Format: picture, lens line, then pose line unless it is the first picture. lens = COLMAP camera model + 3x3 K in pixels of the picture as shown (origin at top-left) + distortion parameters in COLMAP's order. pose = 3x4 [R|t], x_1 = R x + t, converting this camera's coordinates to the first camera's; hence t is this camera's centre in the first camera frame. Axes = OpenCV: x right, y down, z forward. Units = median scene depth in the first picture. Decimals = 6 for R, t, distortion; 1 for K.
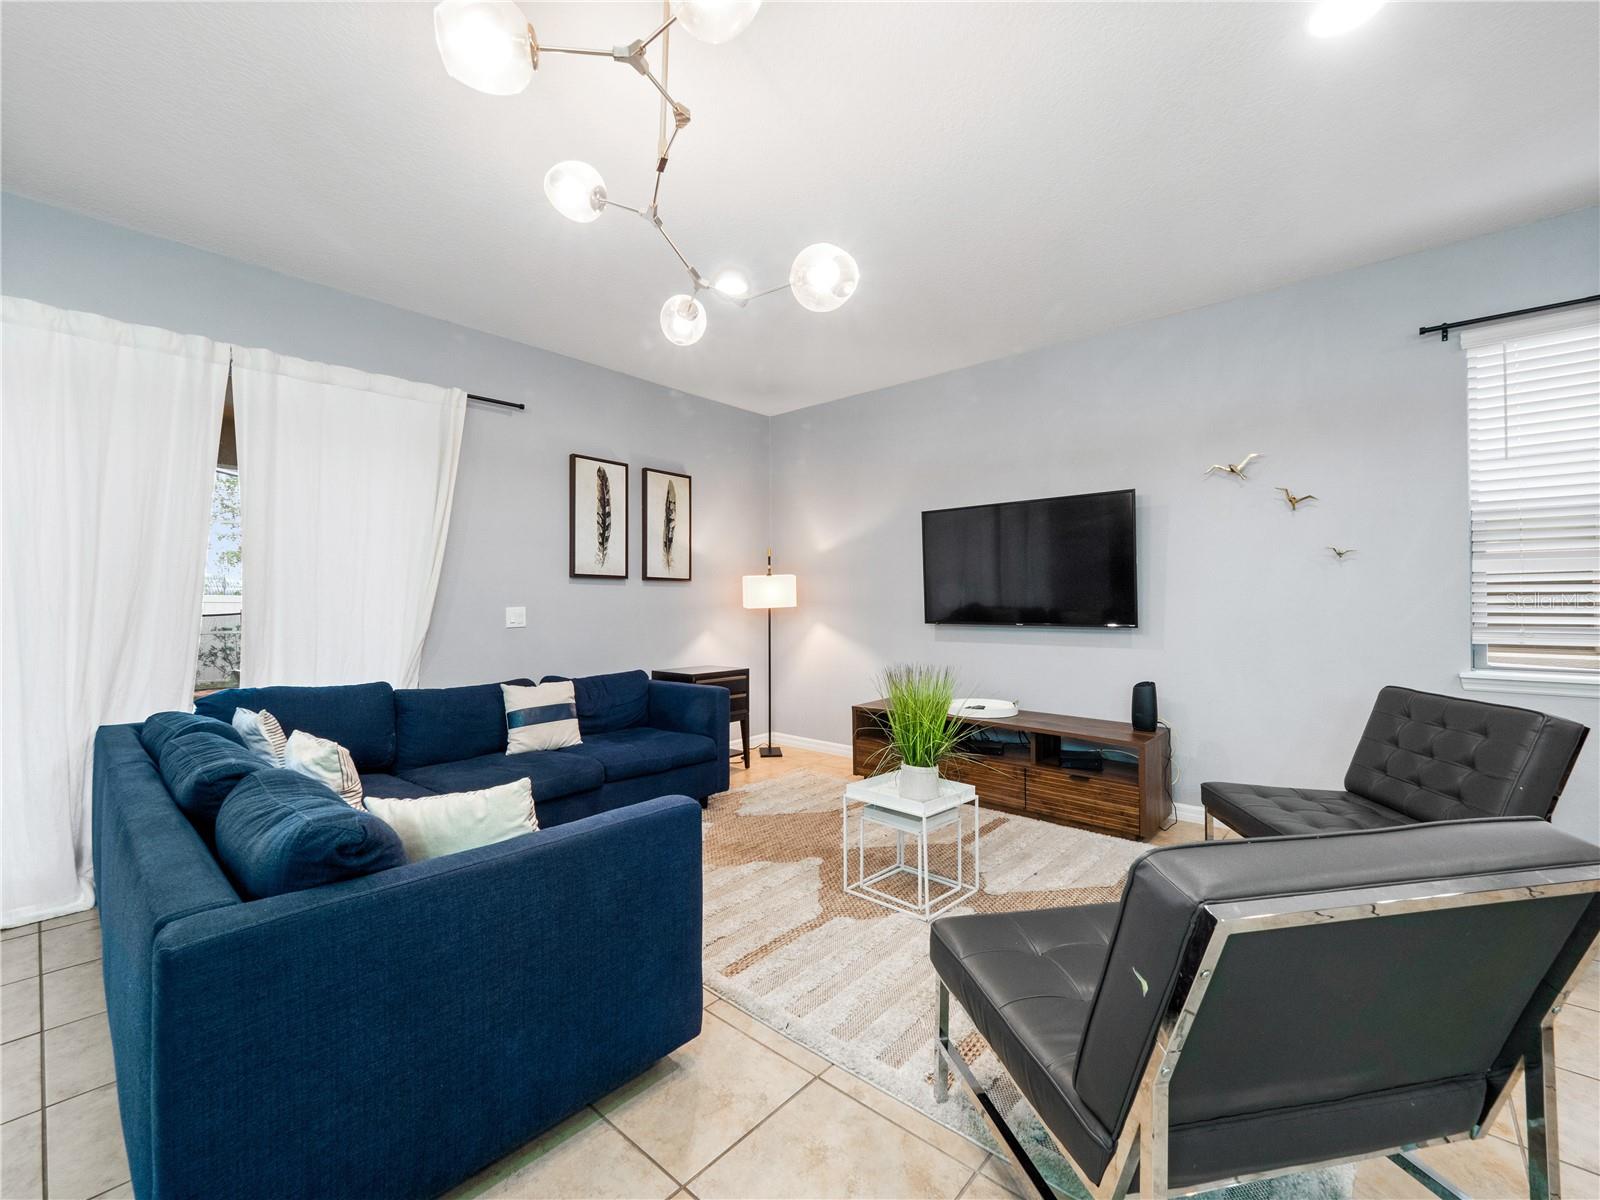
lens RADIAL K [[682.2, 0, 801.0], [0, 682.2, 600.6], [0, 0, 1]] dist [-0.007132, 0.000146]
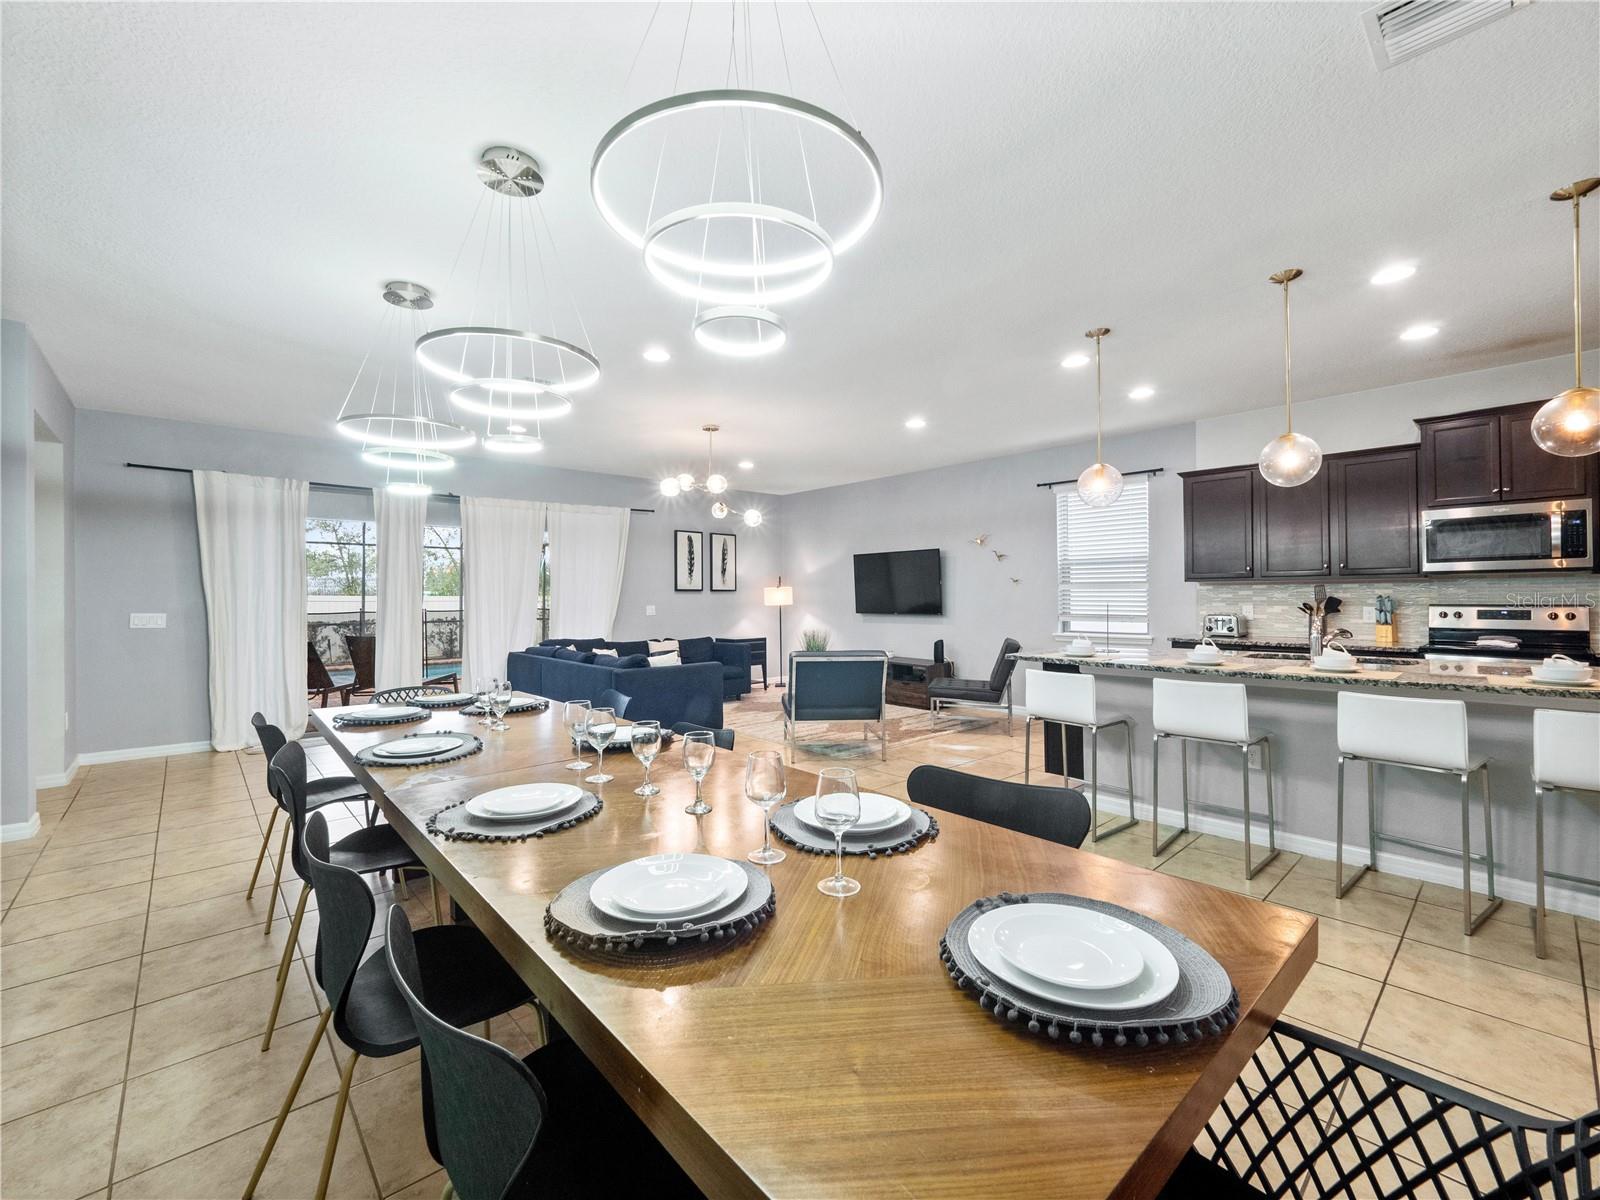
lens RADIAL K [[682.2, 0, 799.7], [0, 682.2, 596.0], [0, 0, 1]] dist [-0.007132, 0.000146]
pose [[0.993922, -0.005730, -0.109934, 0.242103], [0.006101, 0.999977, 0.003036, -0.022126], [0.109914, -0.003688, 0.993934, -0.933745]]
